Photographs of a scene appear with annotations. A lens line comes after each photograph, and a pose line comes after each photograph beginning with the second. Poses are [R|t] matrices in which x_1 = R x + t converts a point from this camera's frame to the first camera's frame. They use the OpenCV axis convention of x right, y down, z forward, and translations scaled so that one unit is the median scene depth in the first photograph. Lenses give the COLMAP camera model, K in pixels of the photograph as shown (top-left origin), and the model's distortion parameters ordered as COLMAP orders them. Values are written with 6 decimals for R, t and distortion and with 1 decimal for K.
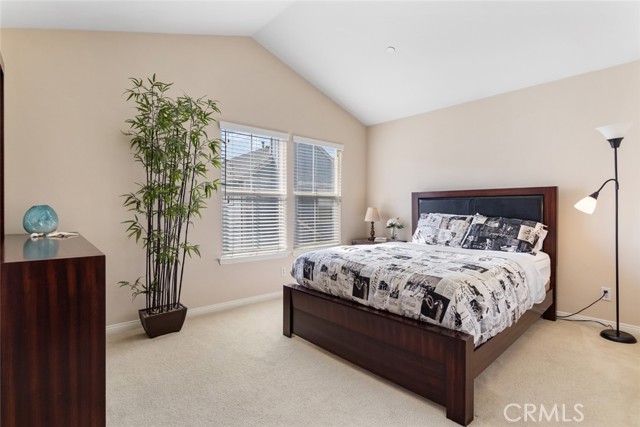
lens RADIAL K [[322.2, 0, 318.0], [0, 322.2, 207.5], [0, 0, 1]] dist [0.000026, 0.000458]
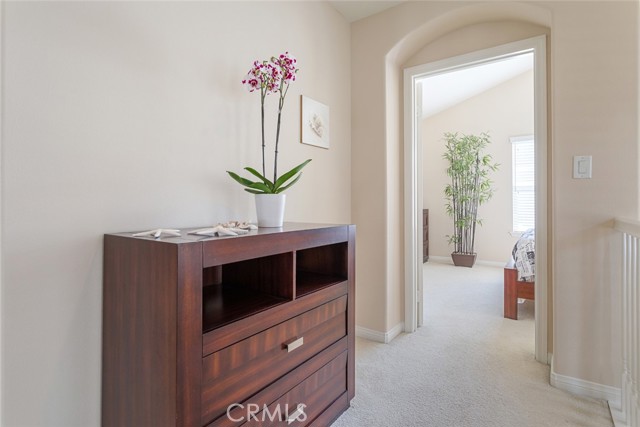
lens RADIAL K [[322.2, 0, 318.0], [0, 322.2, 207.5], [0, 0, 1]] dist [0.000026, 0.000458]
pose [[0.216114, 0.007352, -0.976341, 1.125402], [0.001772, 0.999967, 0.007922, 0.045737], [0.976367, -0.003442, 0.216094, -0.189742]]
